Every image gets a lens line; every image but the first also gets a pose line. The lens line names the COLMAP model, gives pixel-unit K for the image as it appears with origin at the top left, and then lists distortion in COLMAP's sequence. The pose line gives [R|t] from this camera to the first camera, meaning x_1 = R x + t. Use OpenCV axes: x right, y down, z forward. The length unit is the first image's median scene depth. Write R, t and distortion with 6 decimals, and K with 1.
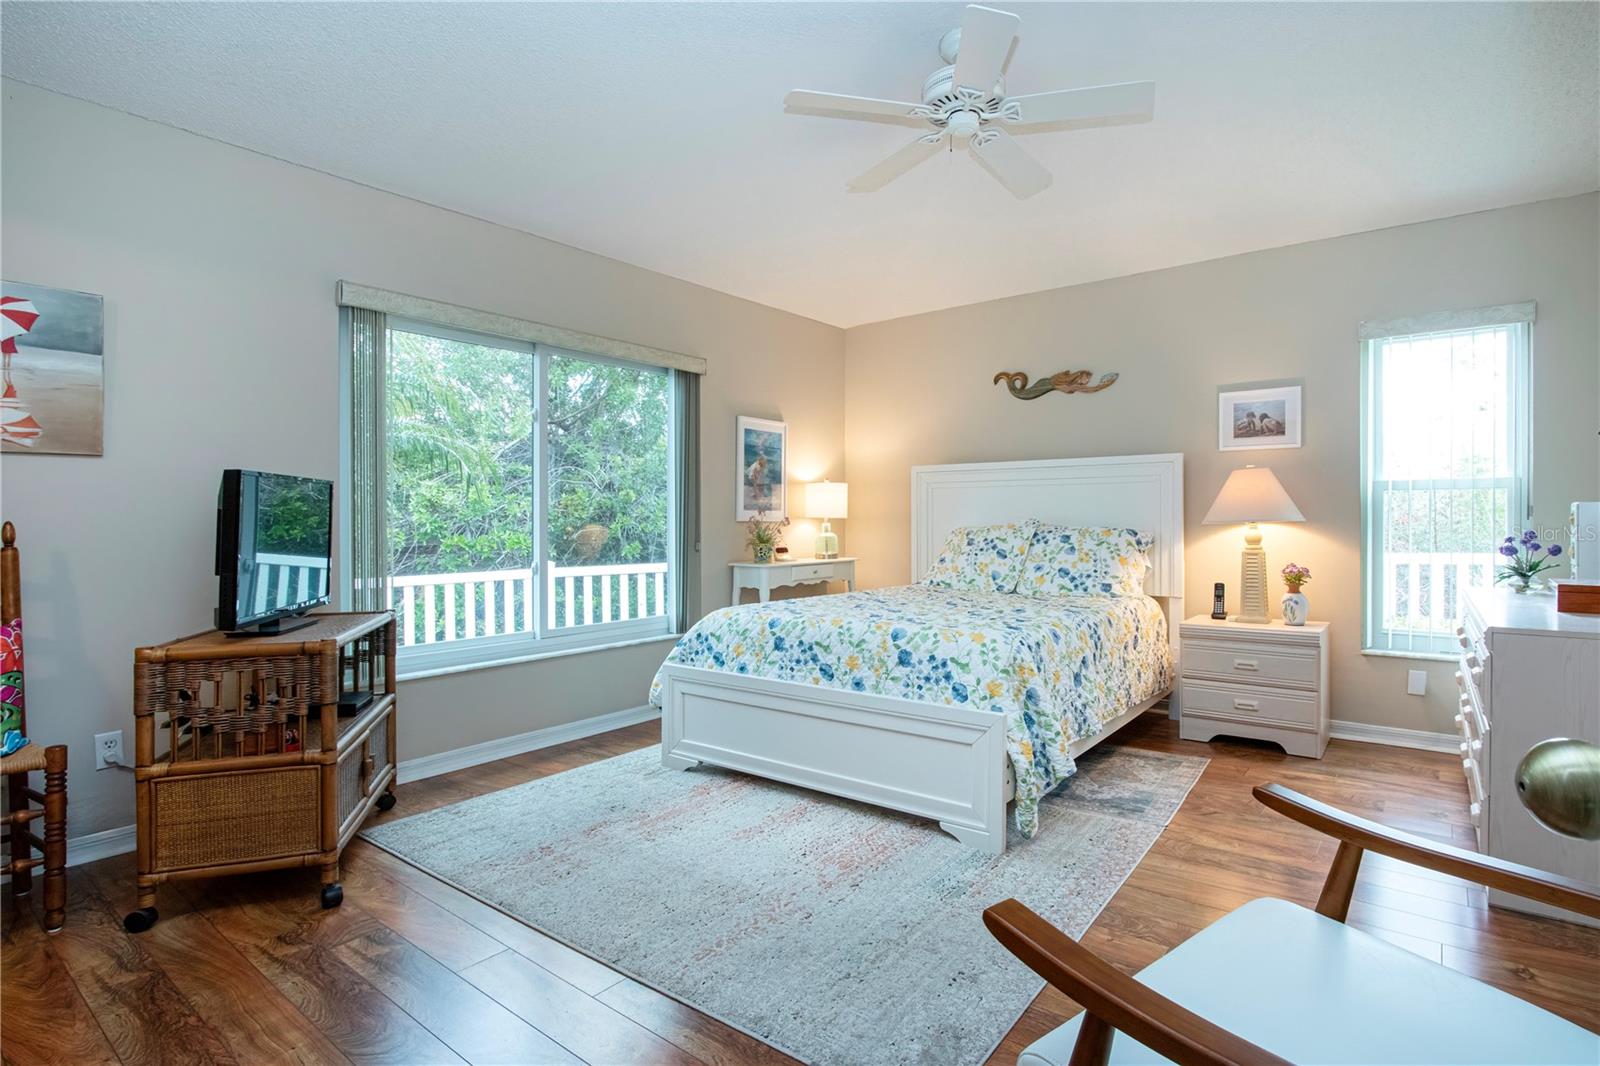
lens RADIAL K [[801.5, 0, 870.6], [0, 801.5, 538.1], [0, 0, 1]] dist [-0.010571, 0.000234]
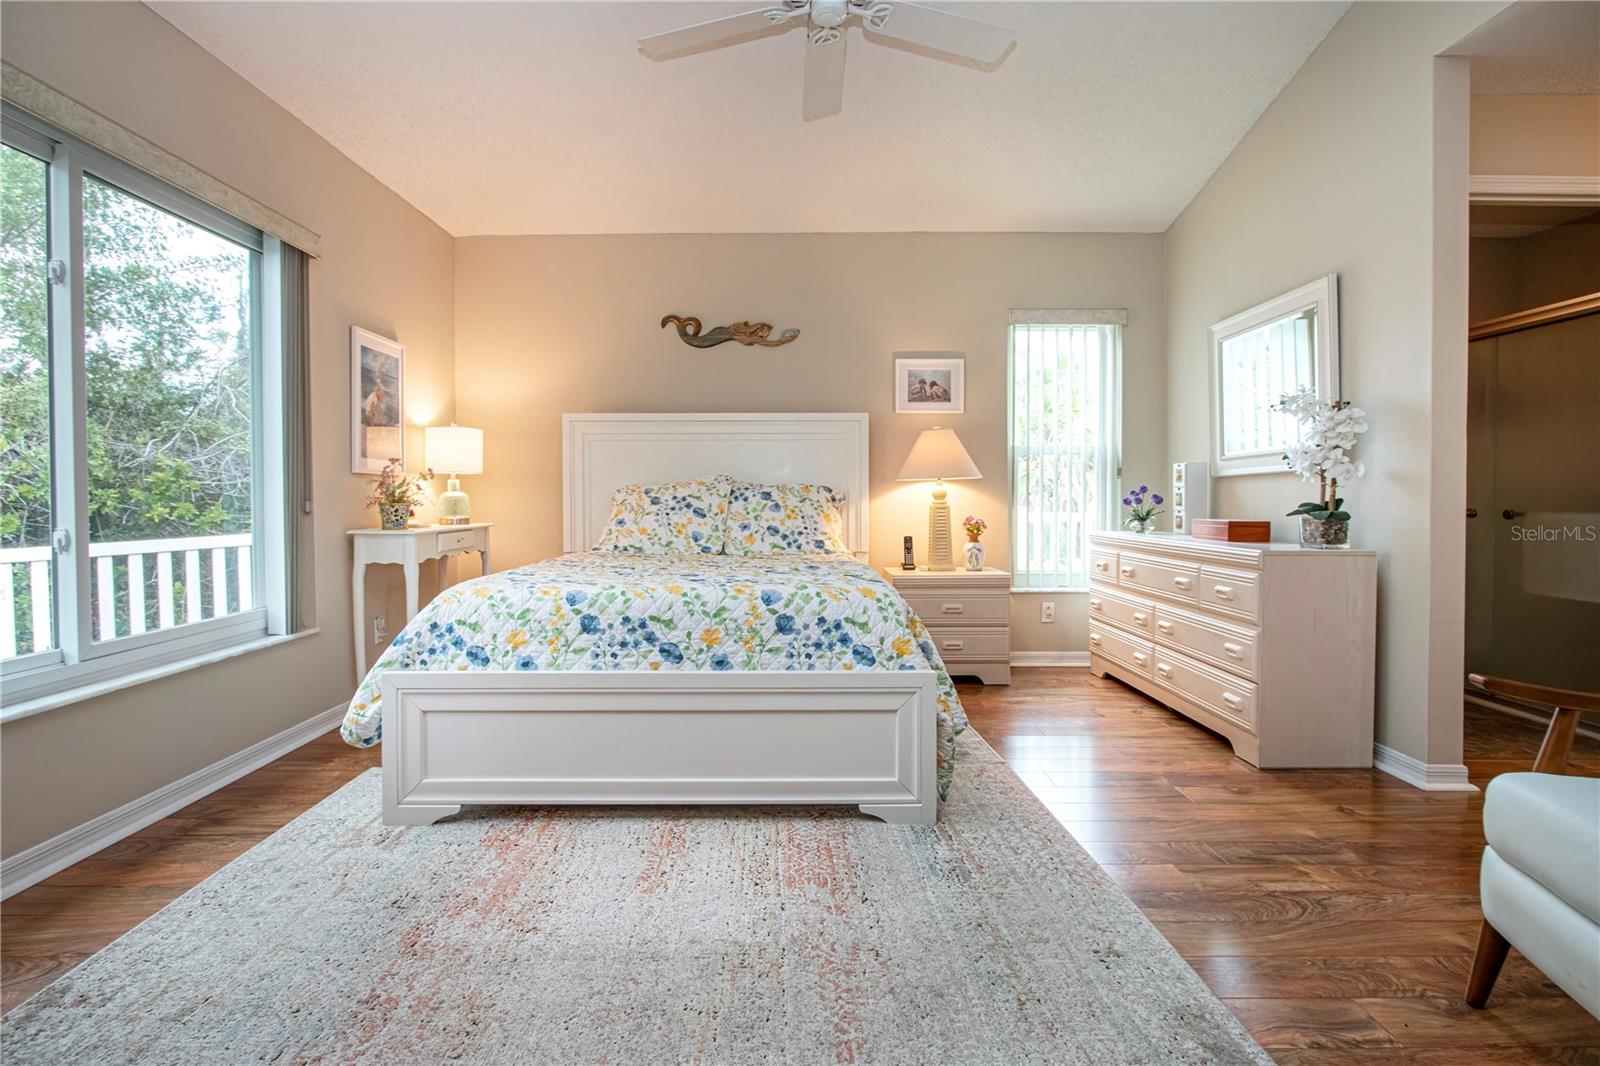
lens RADIAL K [[795.7, 0, 784.4], [0, 795.7, 520.0], [0, 0, 1]] dist [-0.011455, 0.001303]
pose [[0.810230, -0.013358, 0.585960, -0.360167], [0.010641, 0.999911, 0.008081, 0.026824], [-0.586015, -0.000312, 0.810300, 0.258553]]
